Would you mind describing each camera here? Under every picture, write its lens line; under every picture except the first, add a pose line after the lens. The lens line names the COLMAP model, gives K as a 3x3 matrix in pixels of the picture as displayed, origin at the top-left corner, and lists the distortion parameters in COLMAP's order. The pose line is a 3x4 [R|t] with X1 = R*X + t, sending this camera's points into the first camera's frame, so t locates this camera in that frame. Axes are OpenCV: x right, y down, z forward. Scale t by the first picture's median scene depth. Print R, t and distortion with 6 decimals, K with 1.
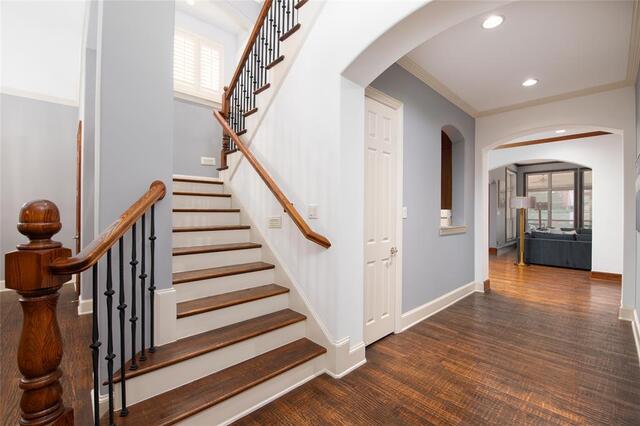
lens RADIAL K [[276.9, 0, 323.5], [0, 276.9, 213.3], [0, 0, 1]] dist [-0.000923, -0.008934]
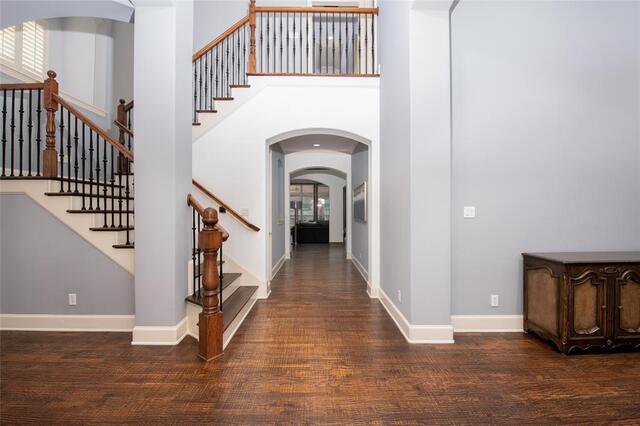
lens RADIAL K [[276.9, 0, 323.5], [0, 276.9, 213.3], [0, 0, 1]] dist [-0.000923, -0.008934]
pose [[0.671553, -0.003890, 0.740946, -0.411569], [-0.004000, 0.999953, 0.008875, -0.005431], [-0.740946, -0.008924, 0.671506, -0.217390]]
